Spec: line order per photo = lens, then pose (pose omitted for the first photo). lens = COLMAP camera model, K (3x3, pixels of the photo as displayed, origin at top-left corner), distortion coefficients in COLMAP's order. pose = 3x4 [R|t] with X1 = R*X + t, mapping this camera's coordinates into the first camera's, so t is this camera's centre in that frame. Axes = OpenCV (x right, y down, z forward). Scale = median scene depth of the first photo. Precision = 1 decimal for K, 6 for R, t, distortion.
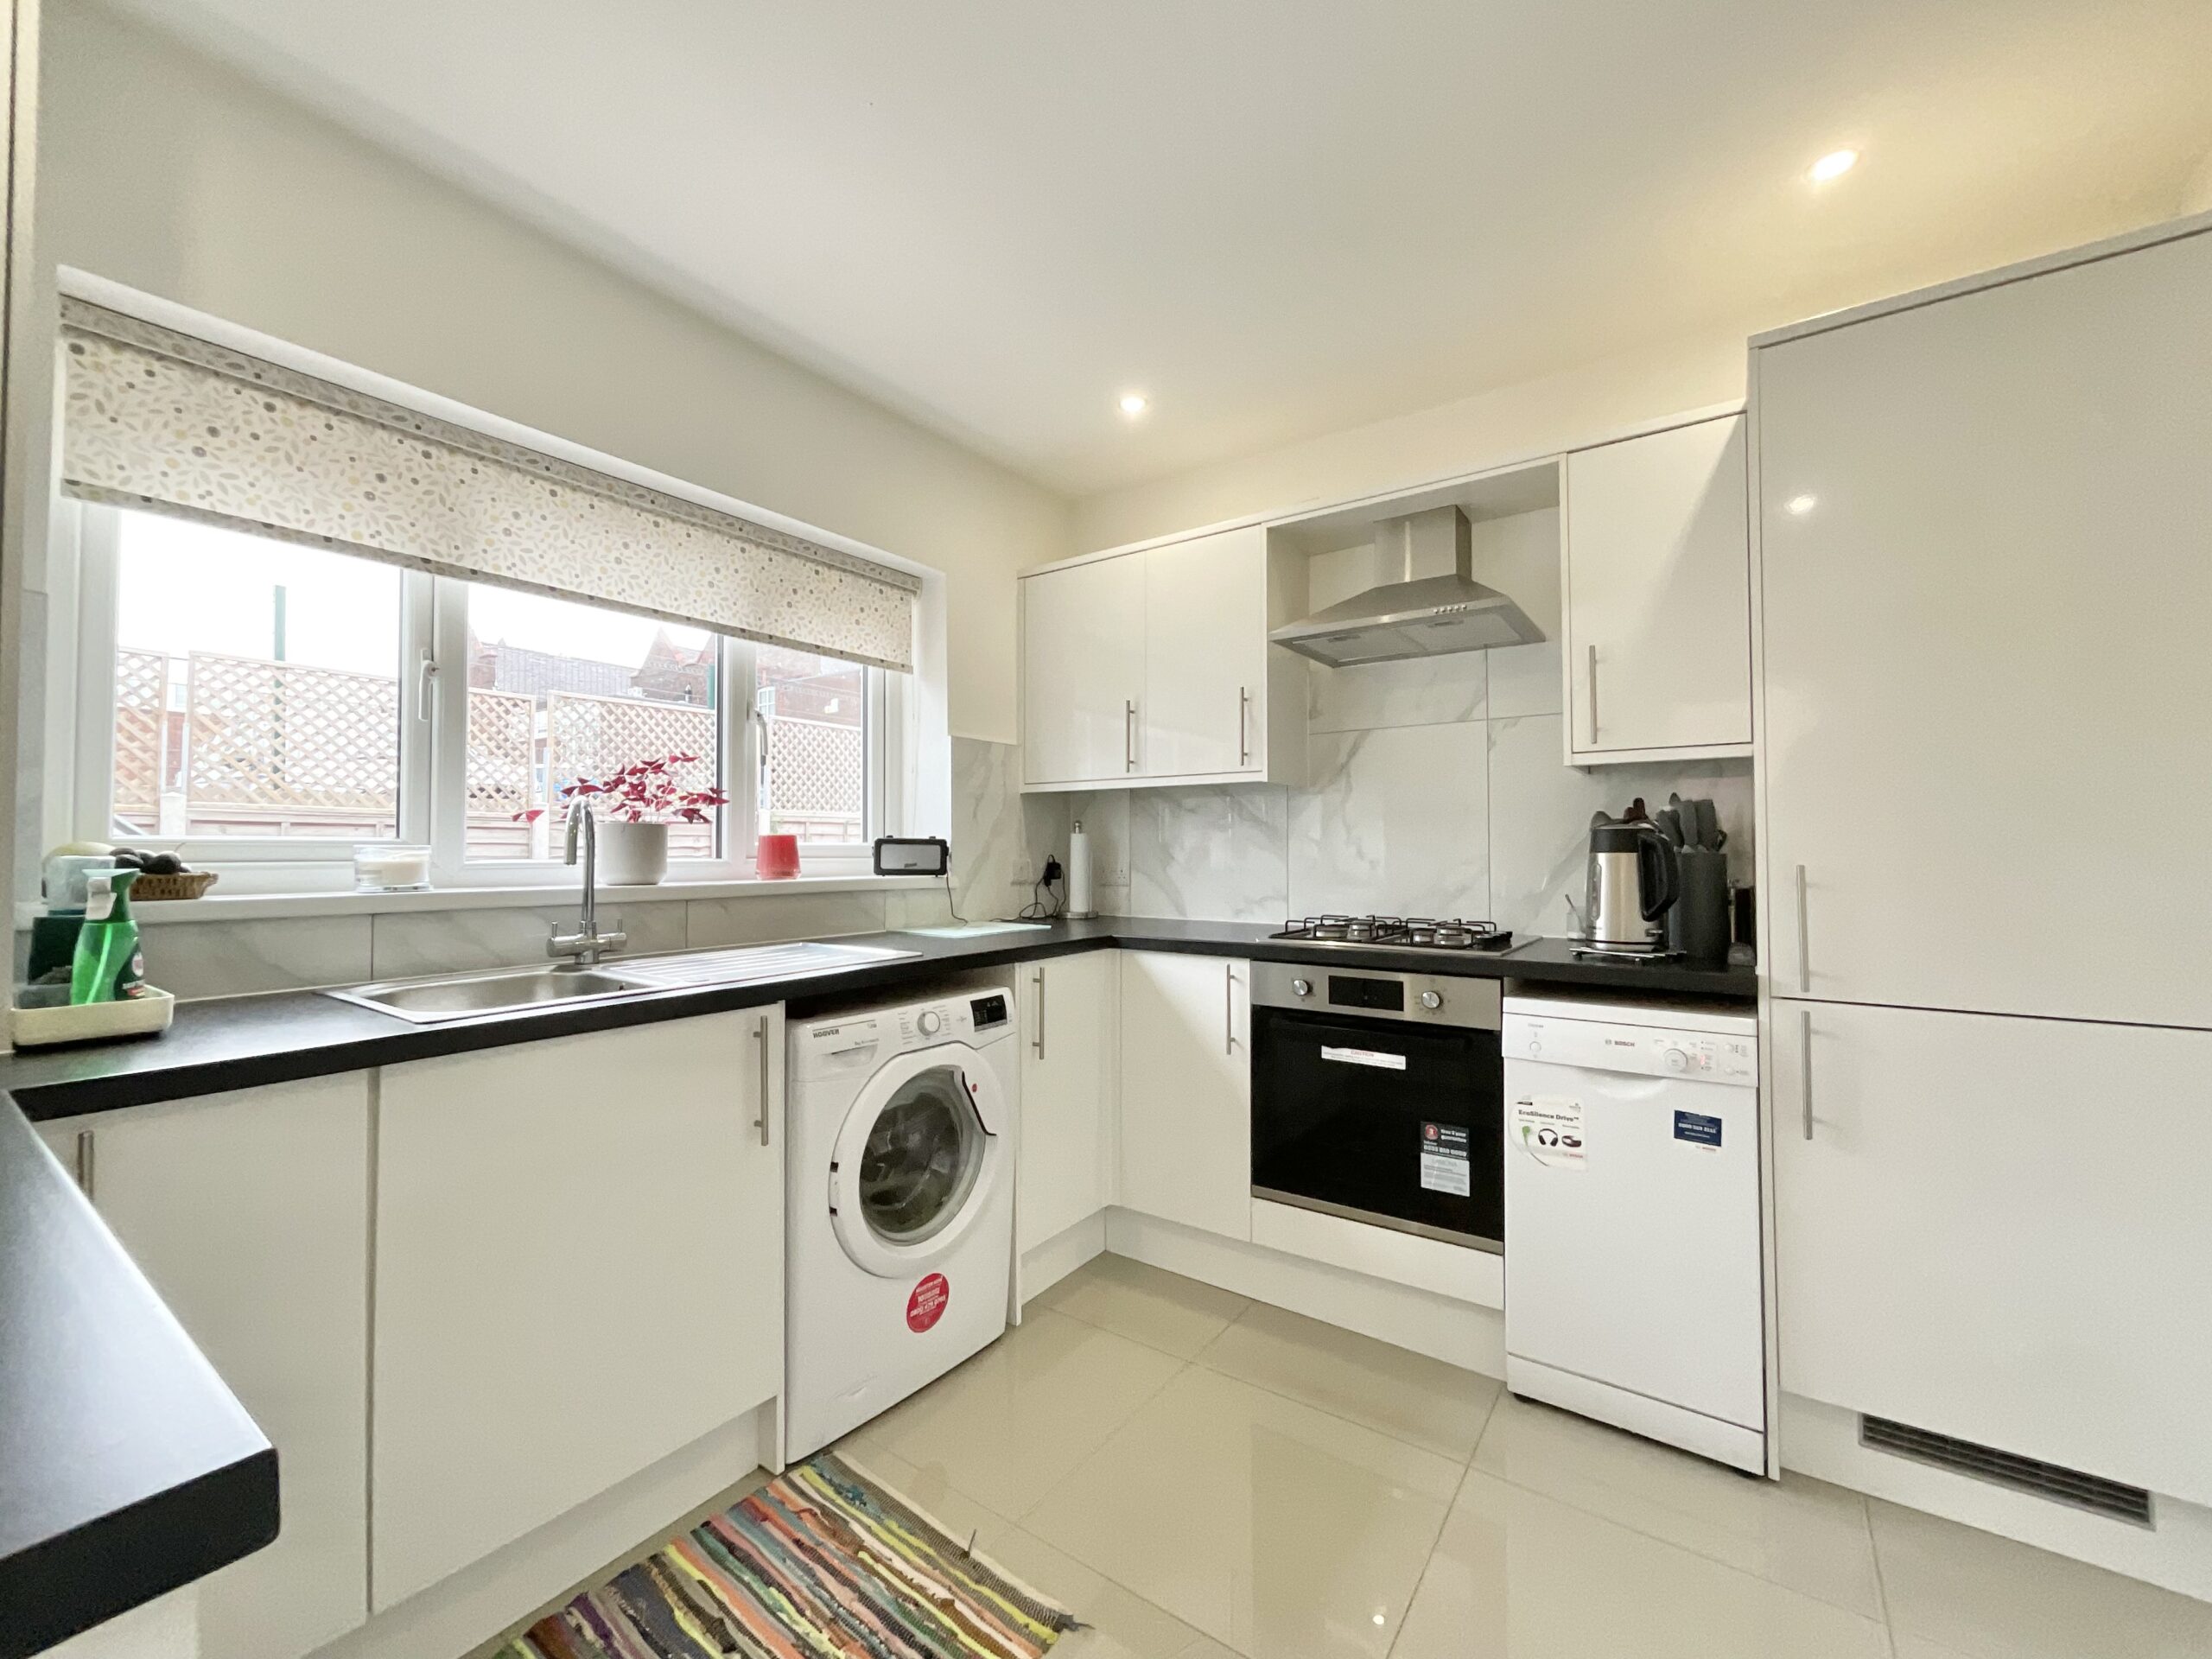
lens RADIAL K [[899.6, 0, 1103.5], [0, 899.6, 830.7], [0, 0, 1]] dist [-0.002867, 0.000102]
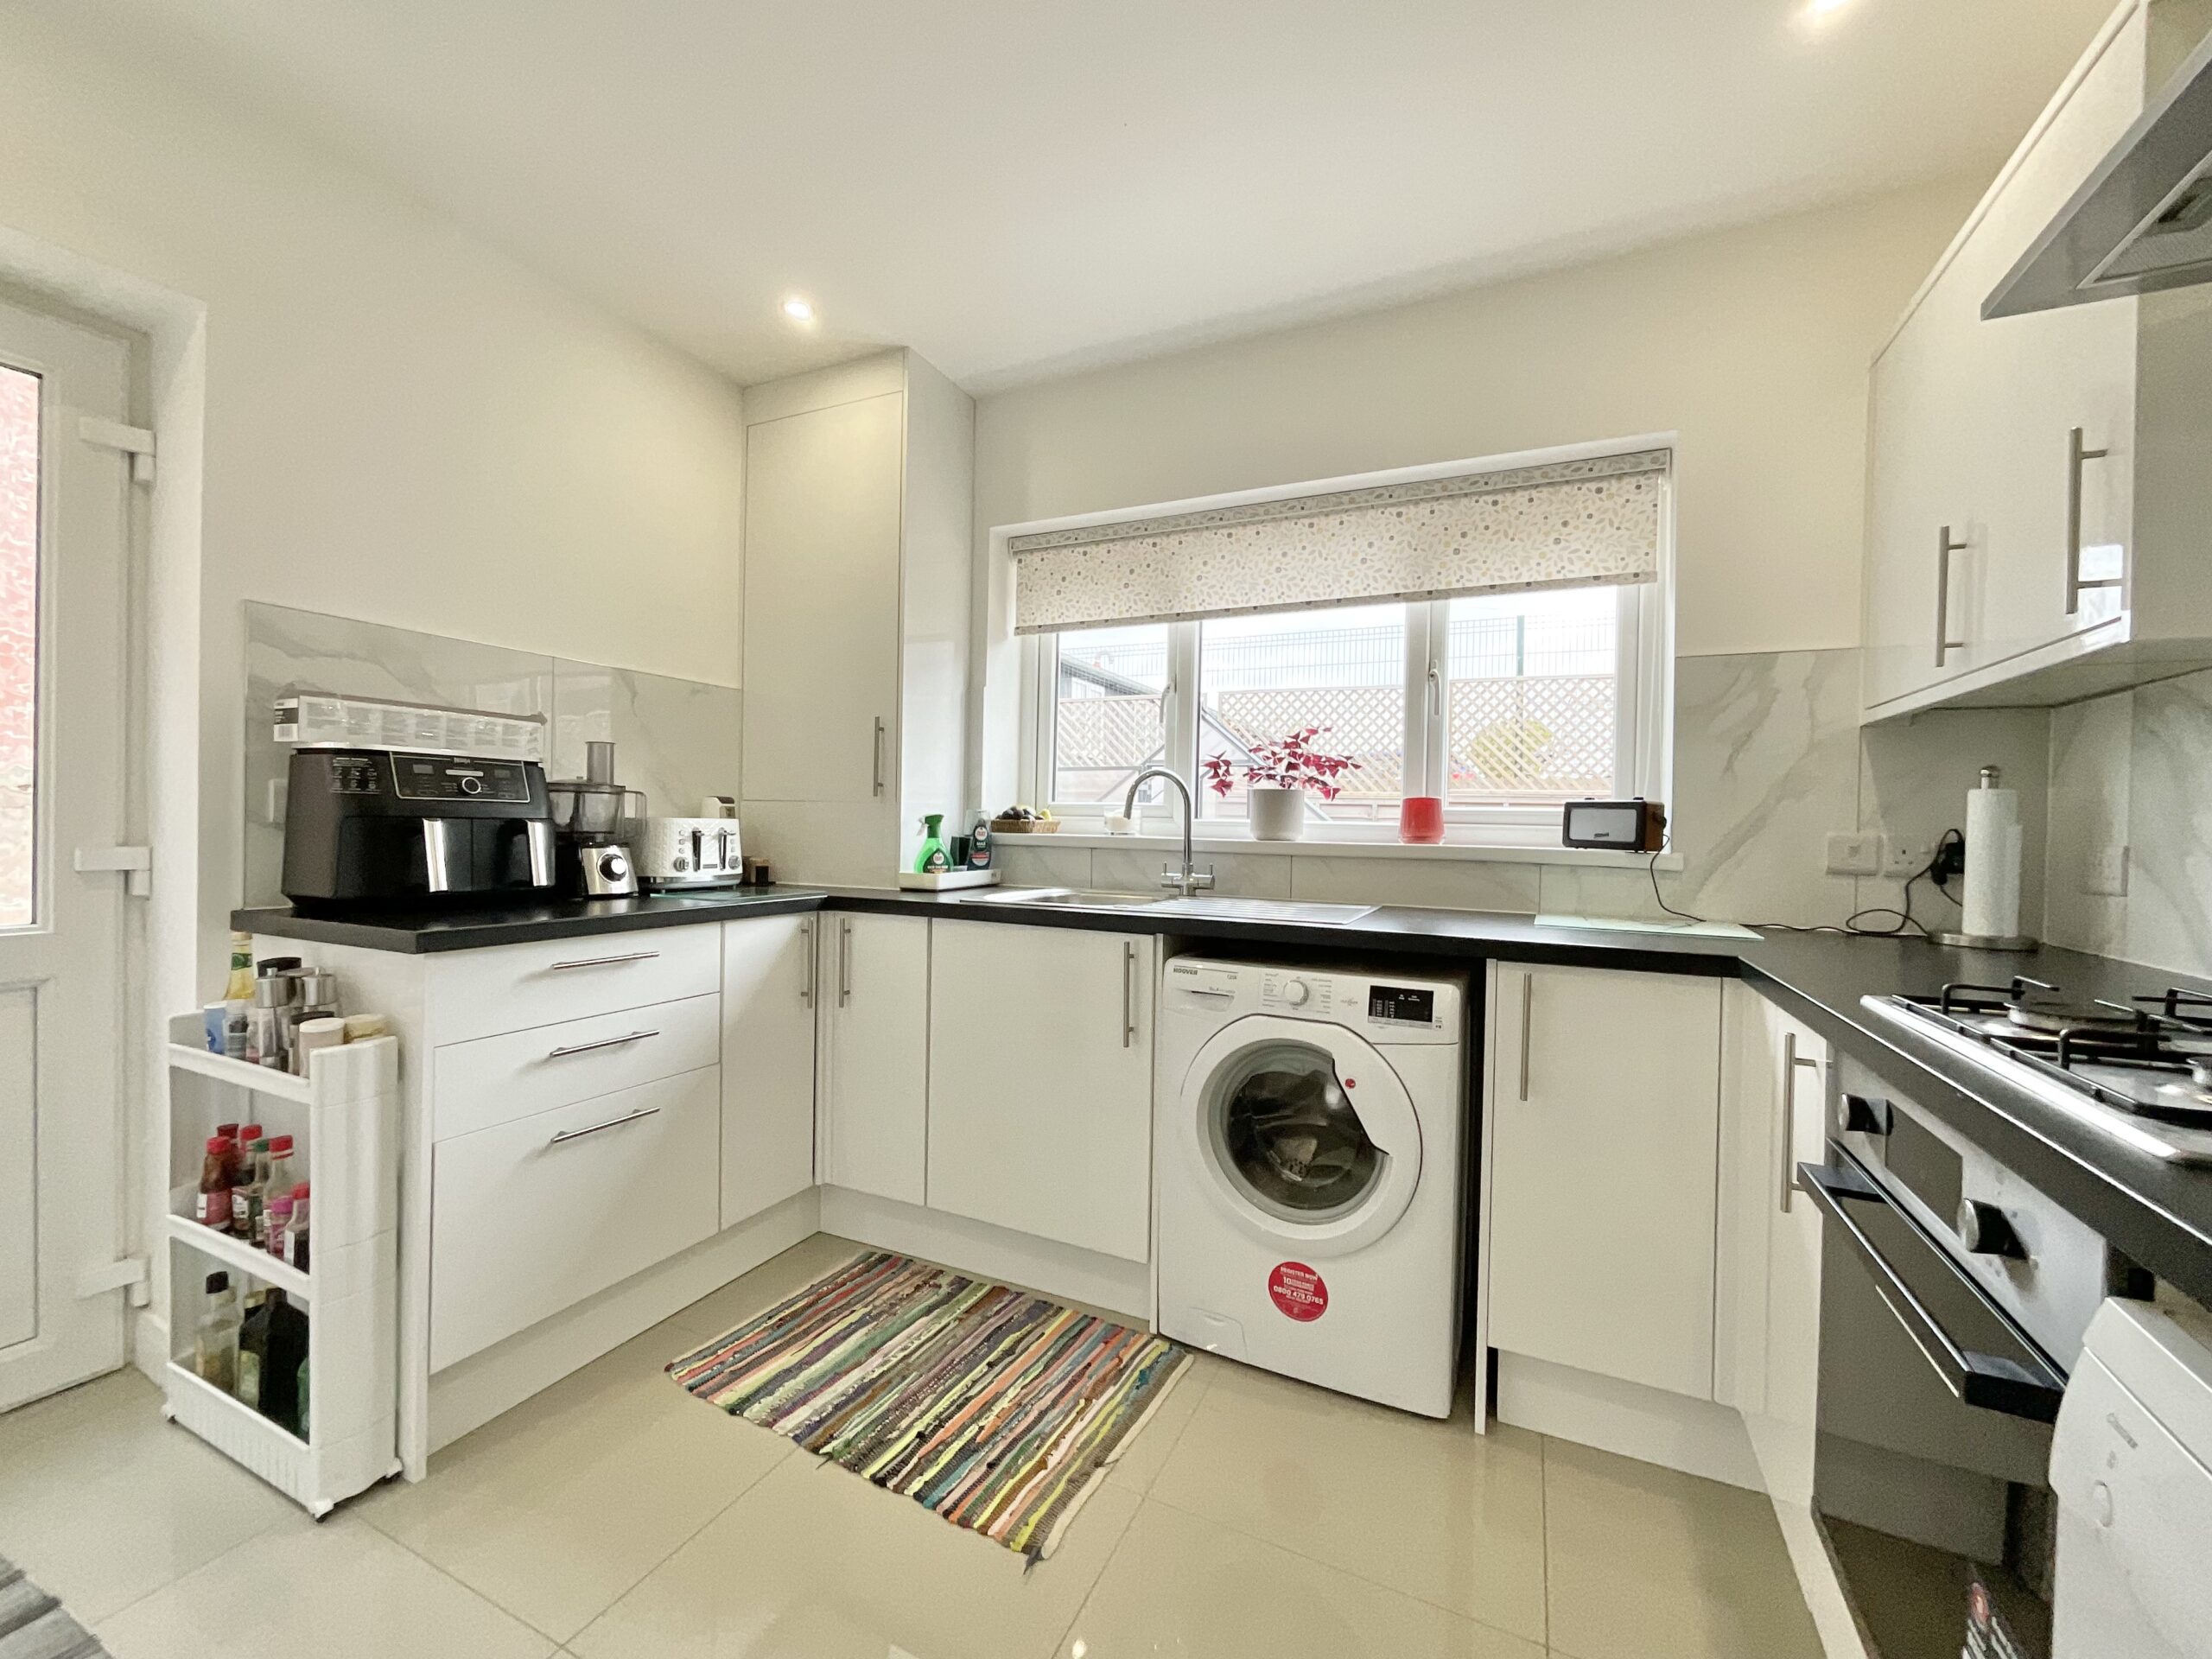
lens RADIAL K [[899.6, 0, 1103.5], [0, 899.6, 830.7], [0, 0, 1]] dist [-0.002867, 0.000102]
pose [[0.162935, 0.013284, -0.986547, 0.669095], [-0.000458, 0.999910, 0.013388, 0.033609], [0.986637, -0.001730, 0.162927, 0.633258]]
